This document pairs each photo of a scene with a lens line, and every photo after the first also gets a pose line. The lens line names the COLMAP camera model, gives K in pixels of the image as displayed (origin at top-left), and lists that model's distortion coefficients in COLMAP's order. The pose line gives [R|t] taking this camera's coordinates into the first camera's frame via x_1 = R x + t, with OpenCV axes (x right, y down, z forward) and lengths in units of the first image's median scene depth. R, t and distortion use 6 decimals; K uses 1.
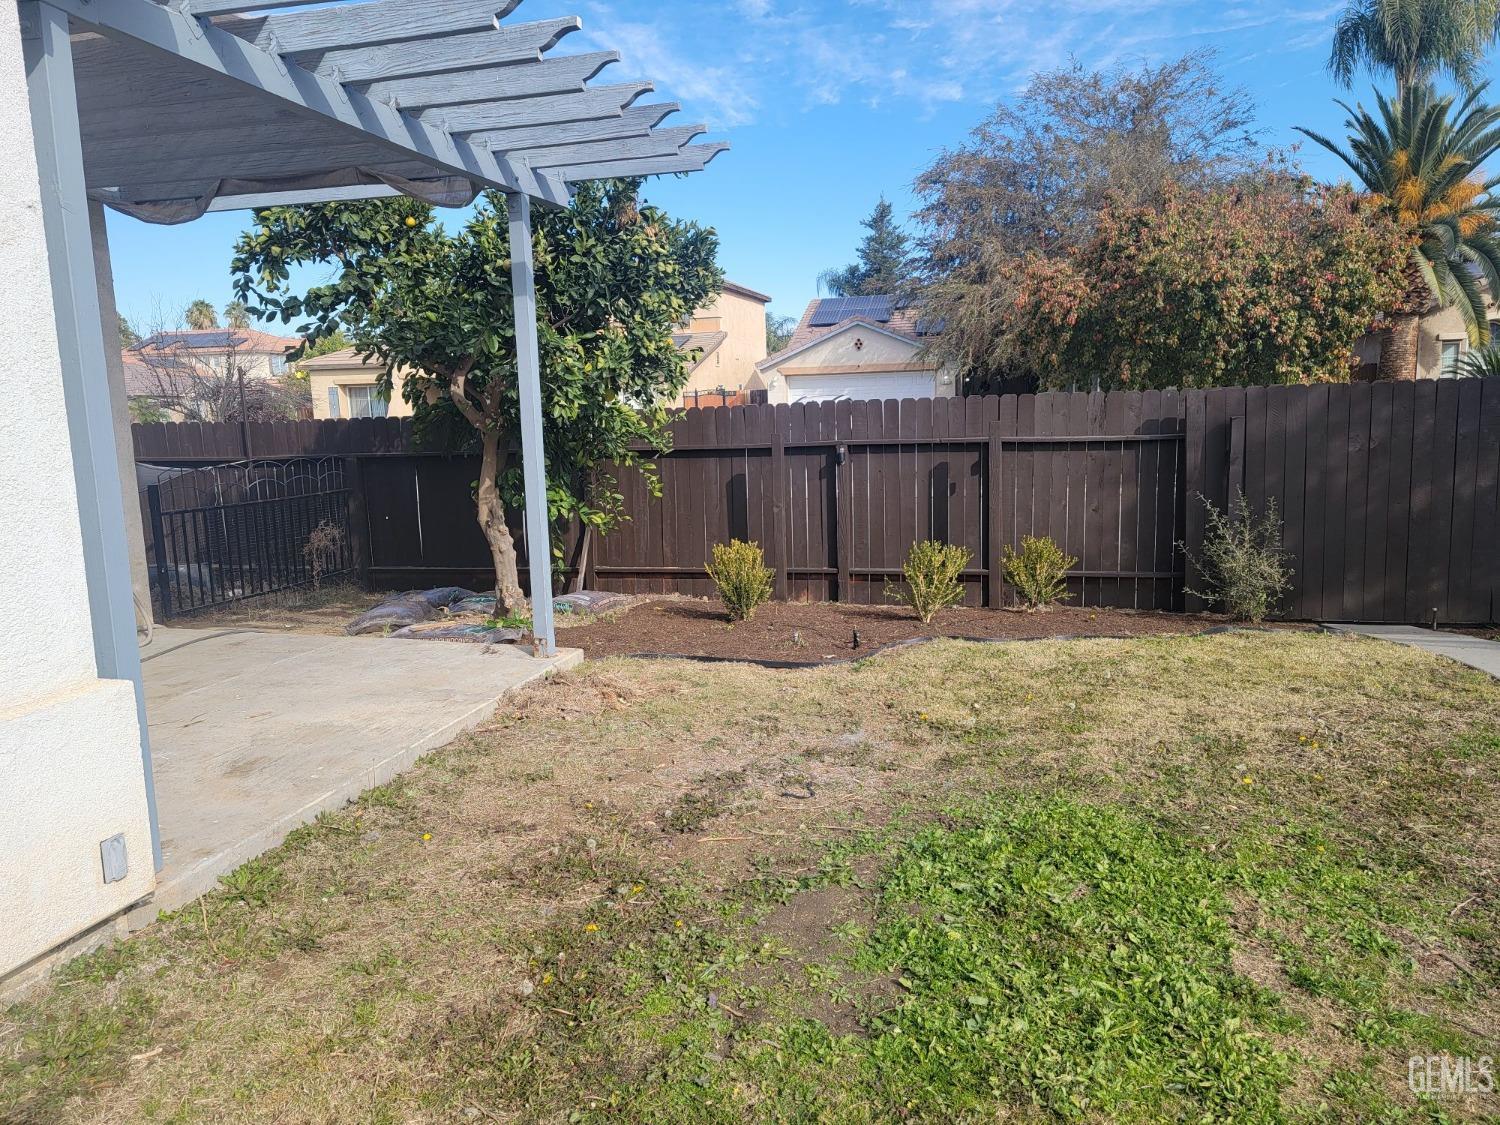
lens RADIAL K [[1045.2, 0, 750.0], [0, 1045.2, 562.5], [0, 0, 1]] dist [0.094468, -0.065873]
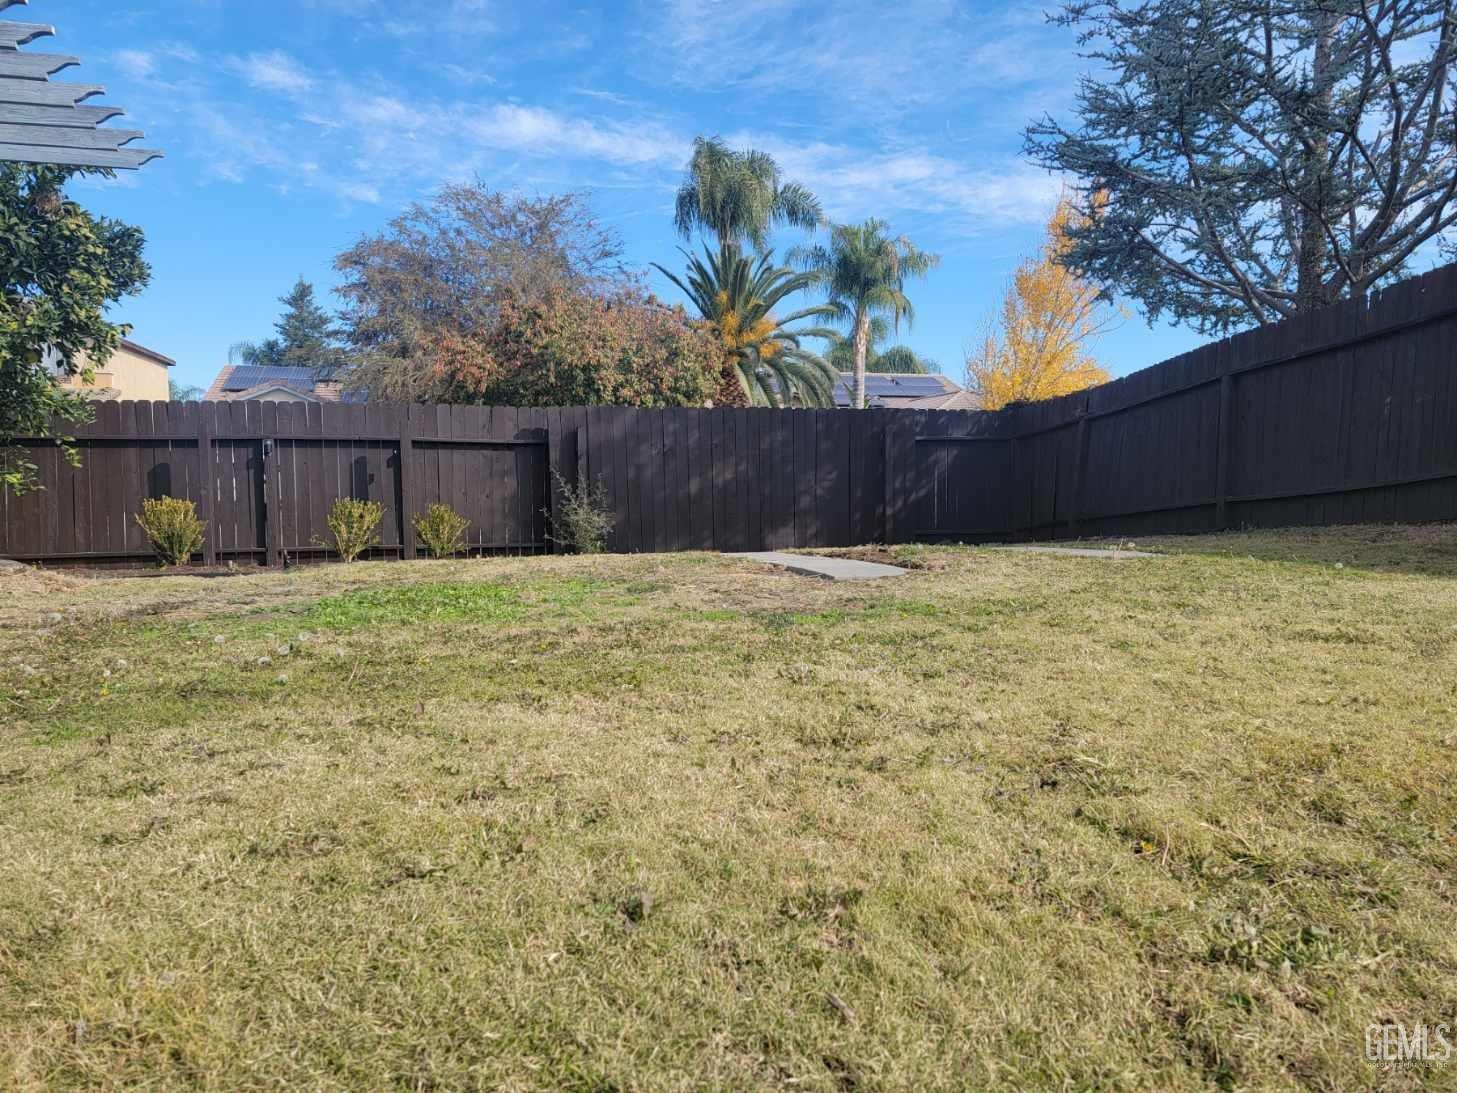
lens RADIAL K [[1015.2, 0, 728.5], [0, 1015.2, 546.5], [0, 0, 1]] dist [0.094468, -0.065873]
pose [[0.871944, -0.002406, 0.489599, -0.011797], [0.050474, 0.995102, -0.085002, 0.056213], [-0.486996, 0.098829, 0.867795, -0.095000]]
